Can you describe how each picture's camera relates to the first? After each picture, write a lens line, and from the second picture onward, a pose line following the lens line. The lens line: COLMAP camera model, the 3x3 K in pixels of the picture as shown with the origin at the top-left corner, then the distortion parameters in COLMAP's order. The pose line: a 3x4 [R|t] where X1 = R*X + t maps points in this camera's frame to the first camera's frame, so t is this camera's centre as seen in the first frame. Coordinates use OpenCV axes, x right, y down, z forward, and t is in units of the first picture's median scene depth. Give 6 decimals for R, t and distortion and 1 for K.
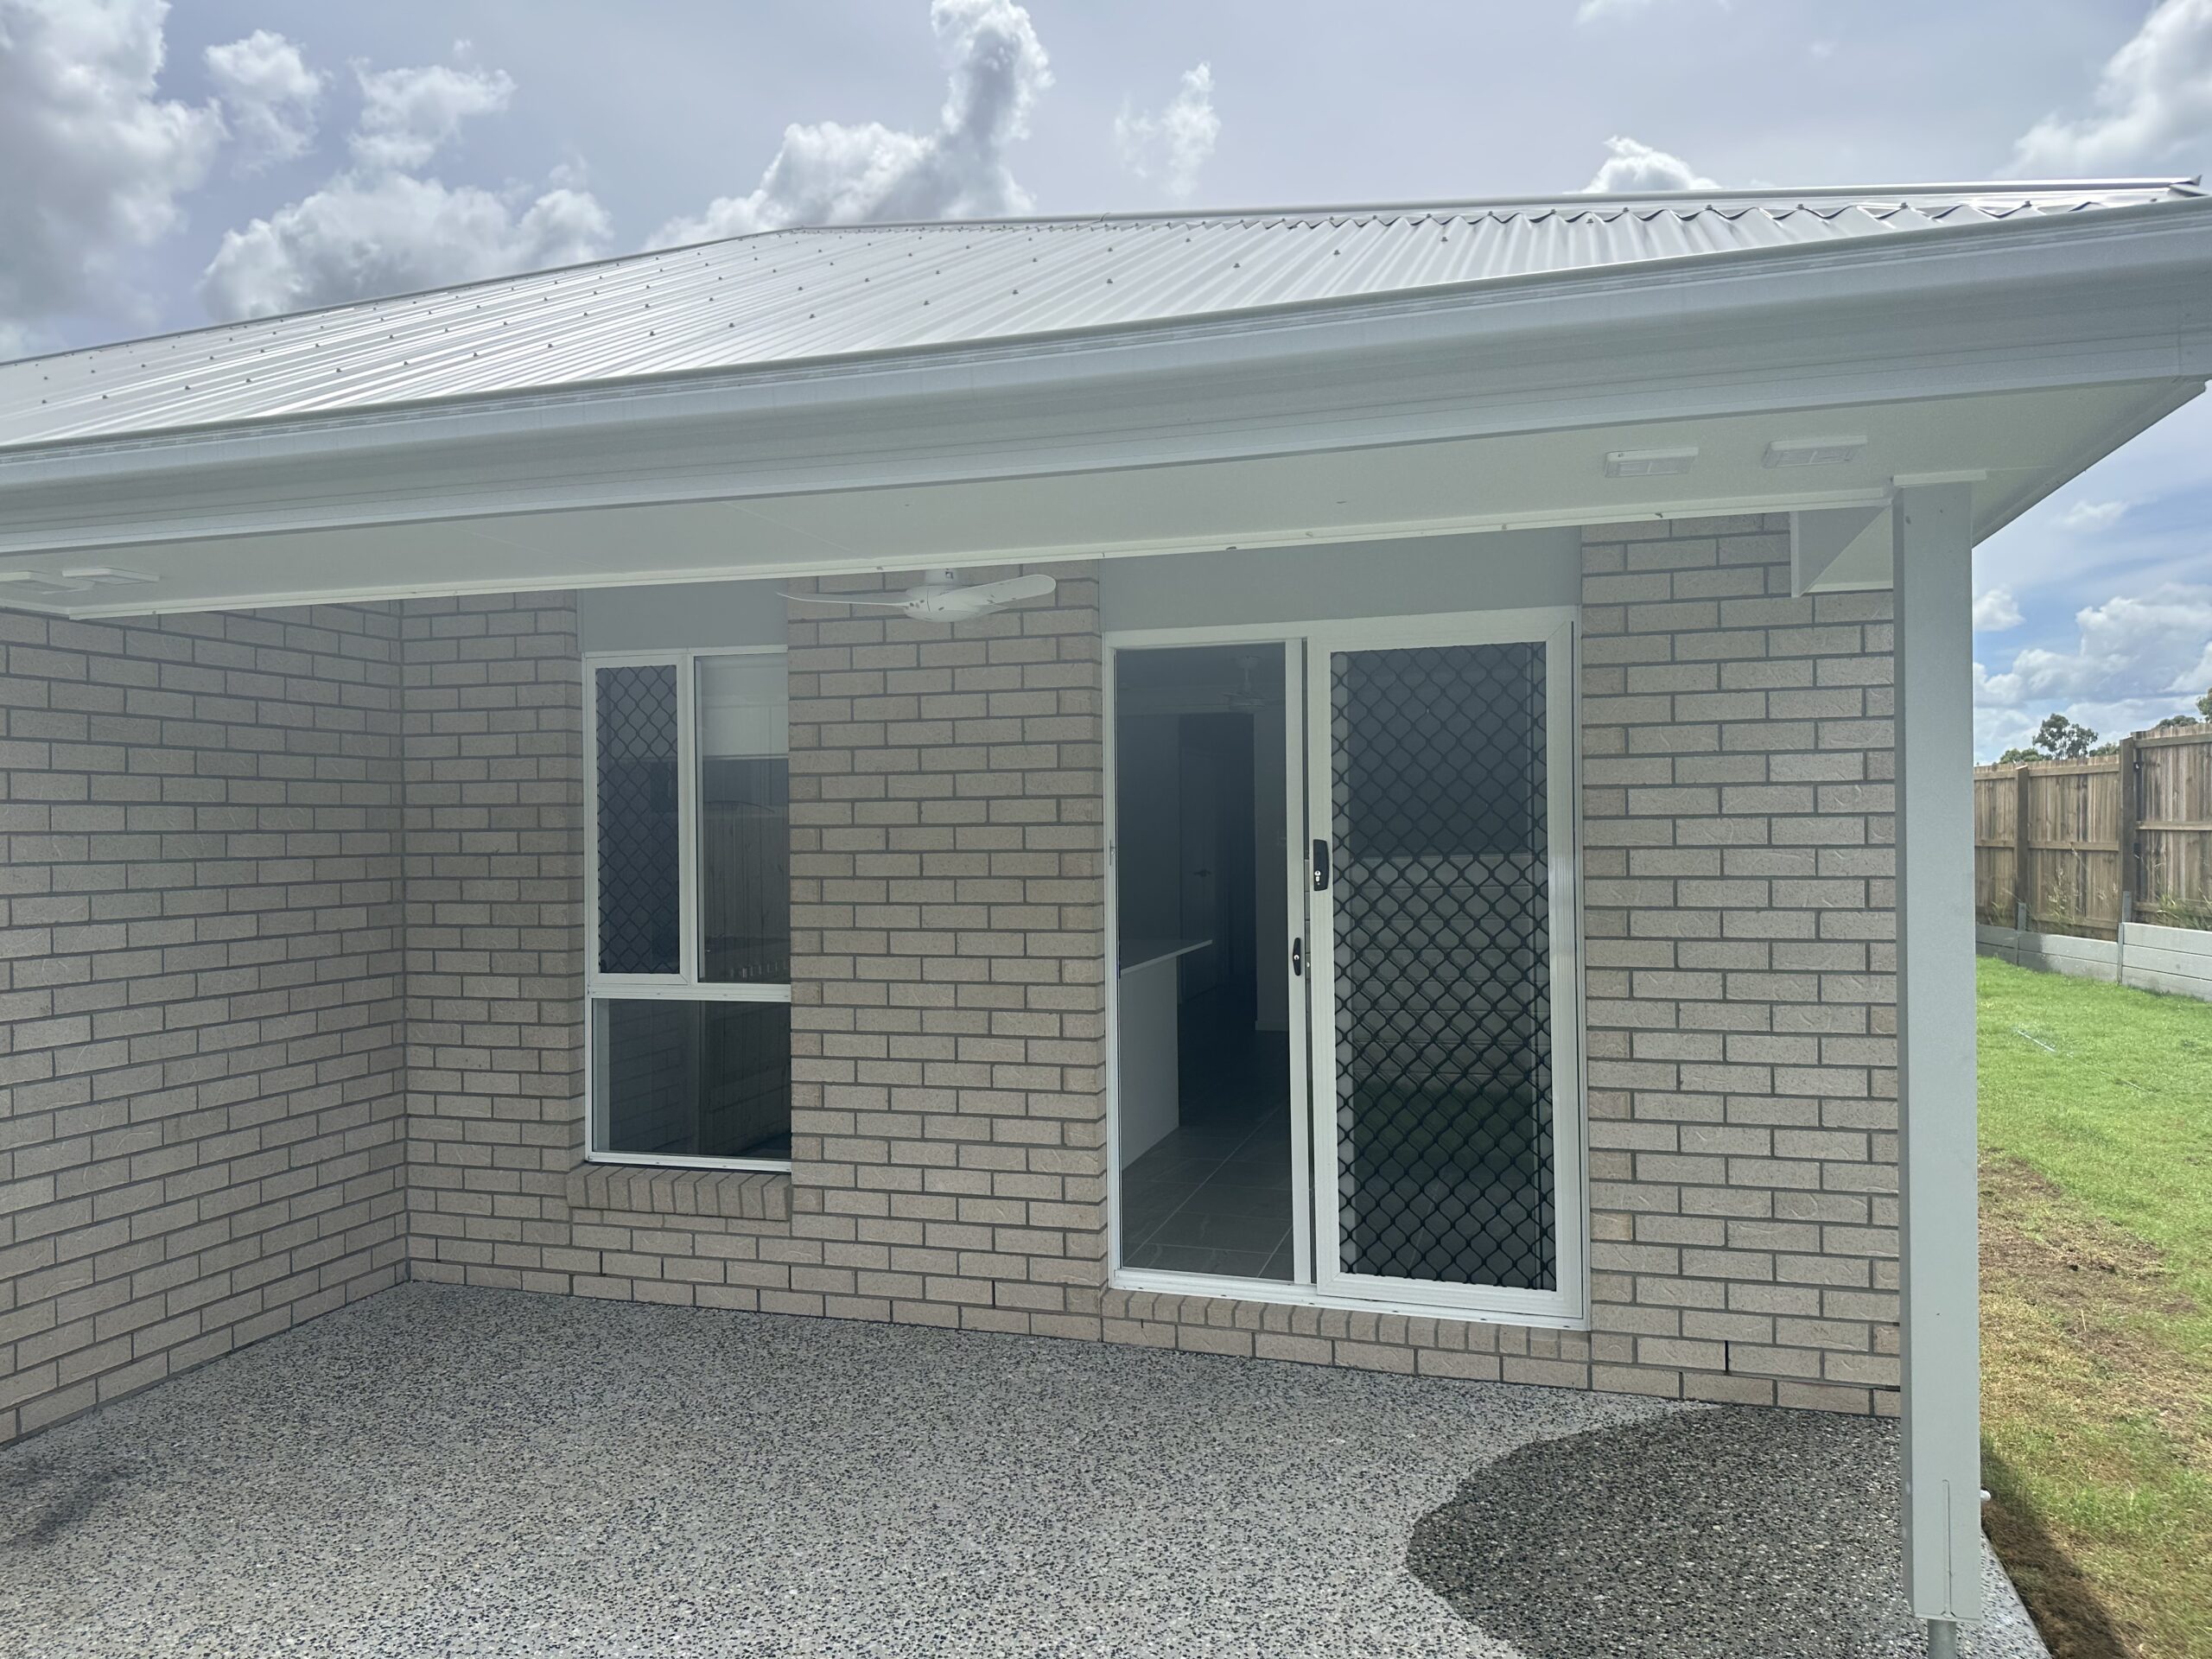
lens RADIAL K [[1446.2, 0, 1095.5], [0, 1446.2, 826.6], [0, 0, 1]] dist [0.024506, -0.044097]
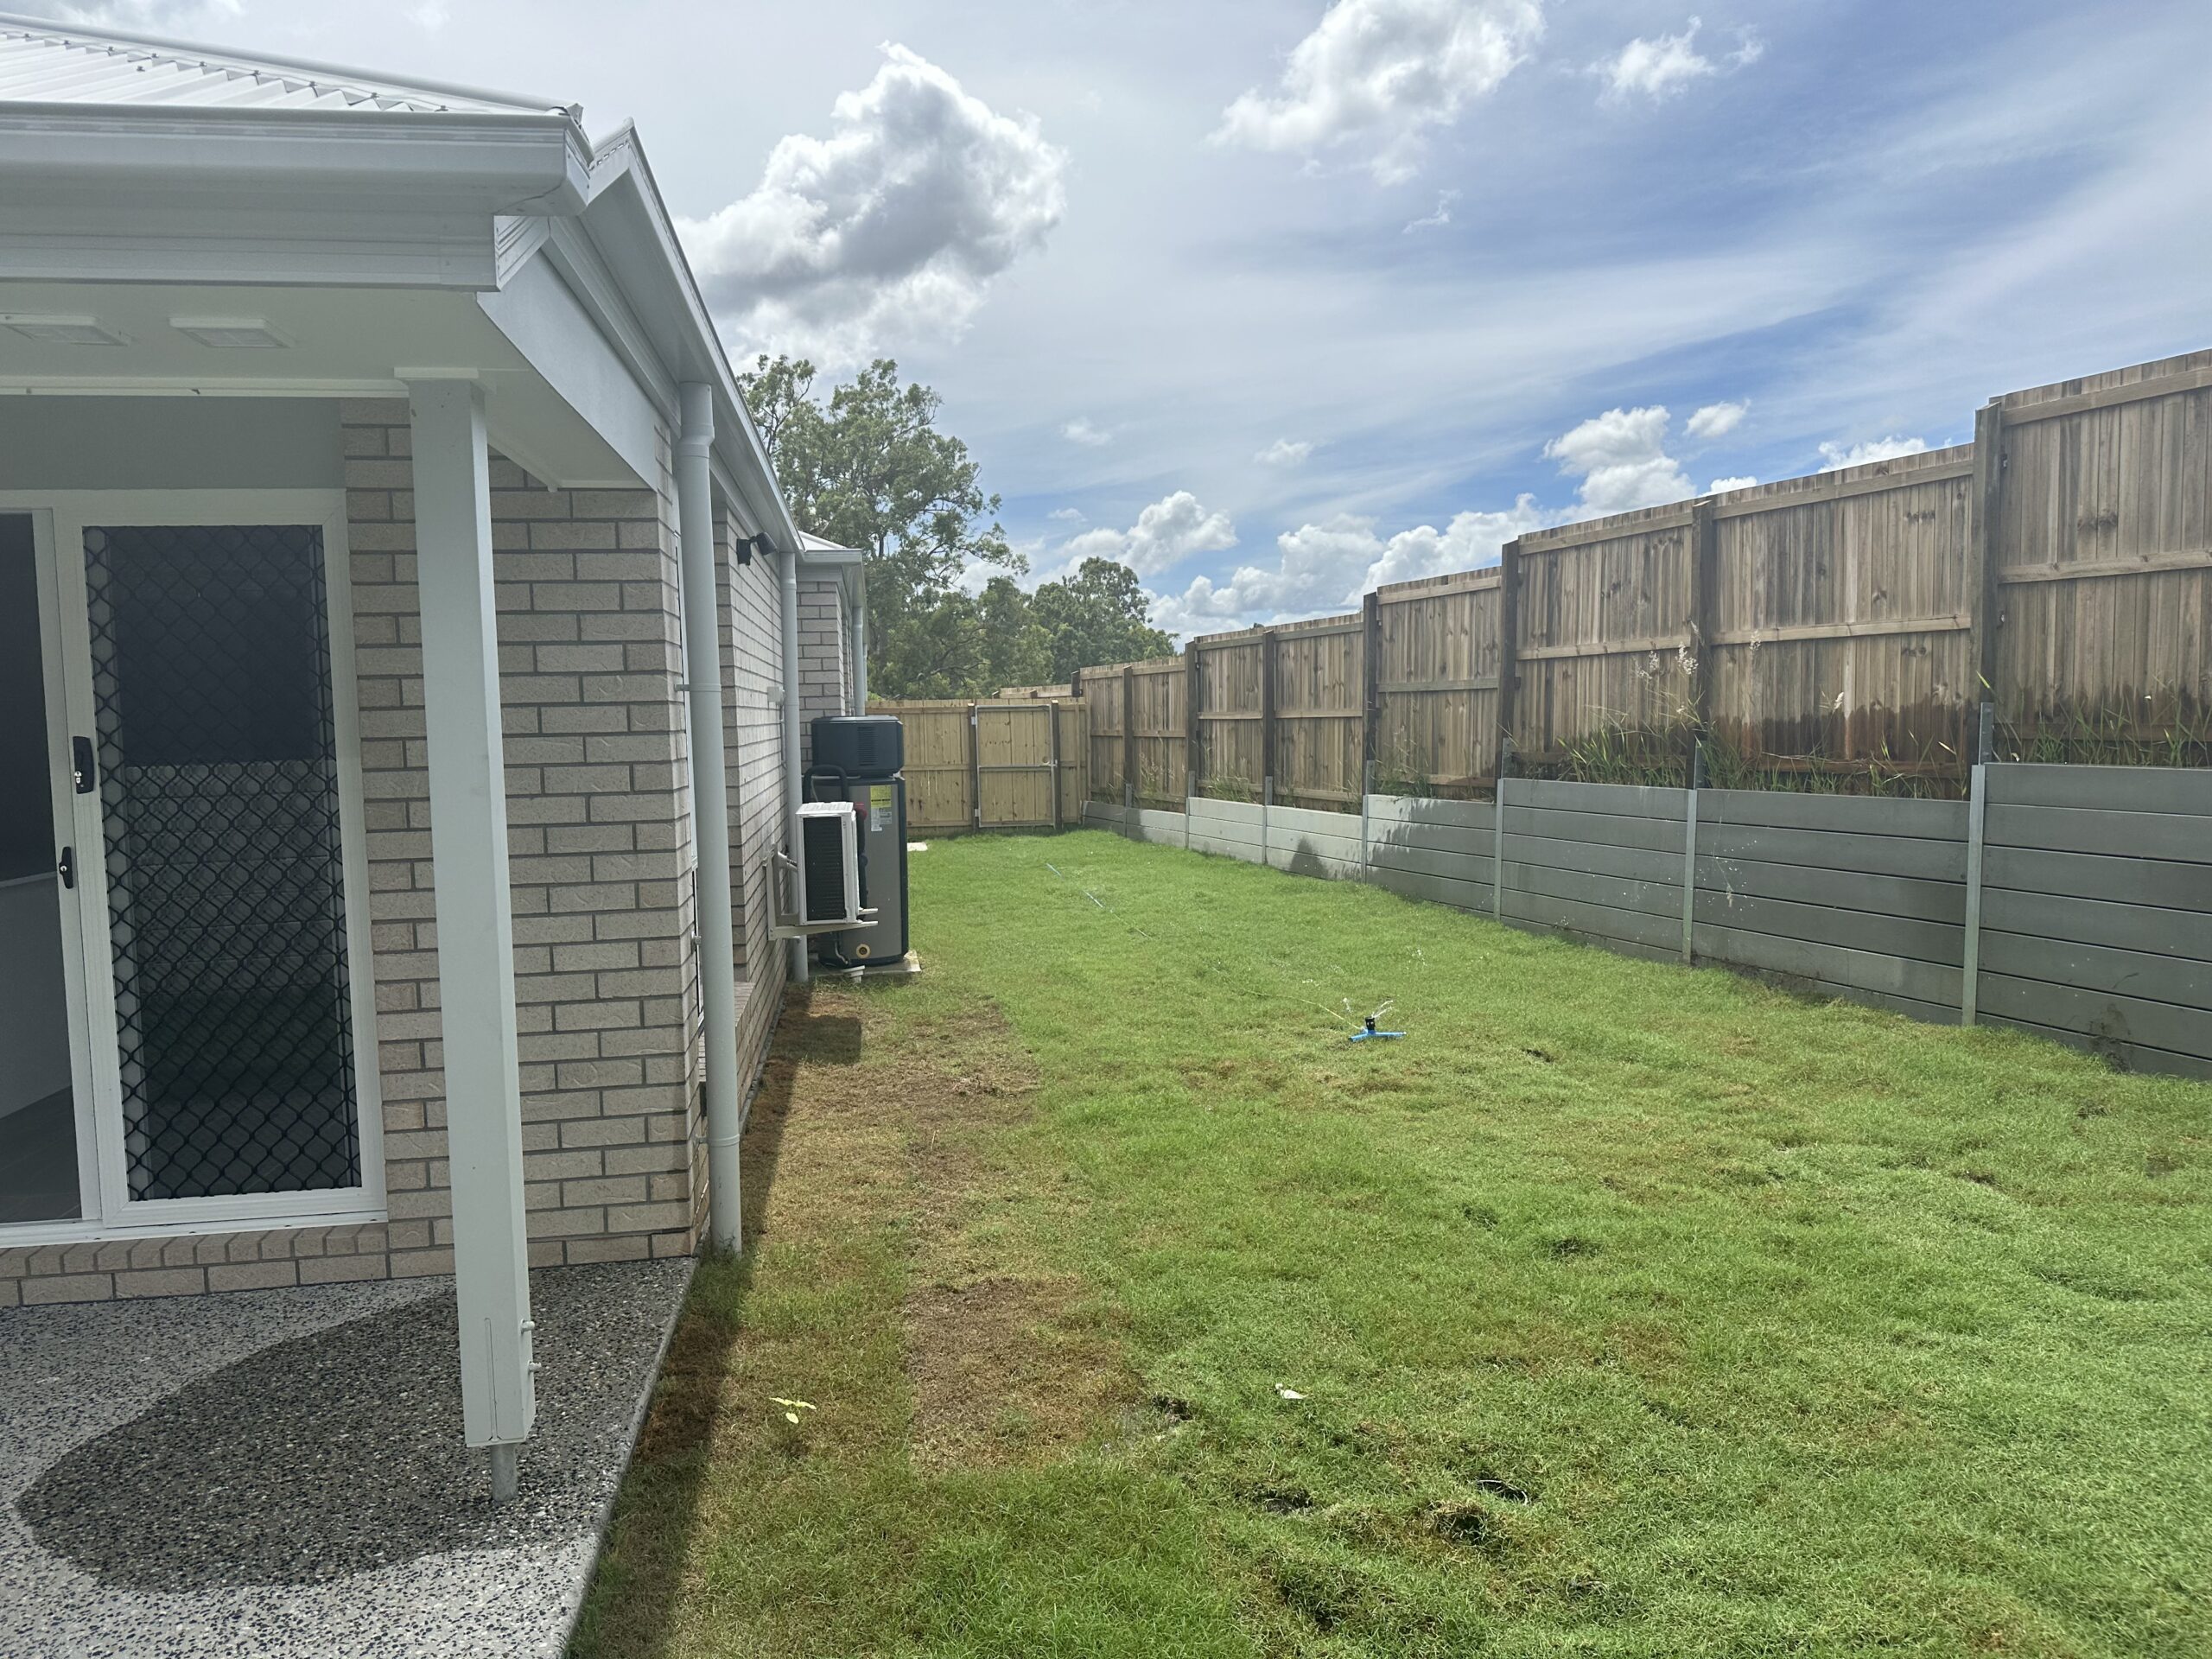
lens RADIAL K [[1446.2, 0, 1095.5], [0, 1446.2, 826.6], [0, 0, 1]] dist [0.024506, -0.044097]
pose [[0.898310, -0.044390, 0.437114, 0.344241], [0.014044, 0.997276, 0.072416, 0.008882], [-0.439138, -0.058913, 0.896486, -0.097189]]
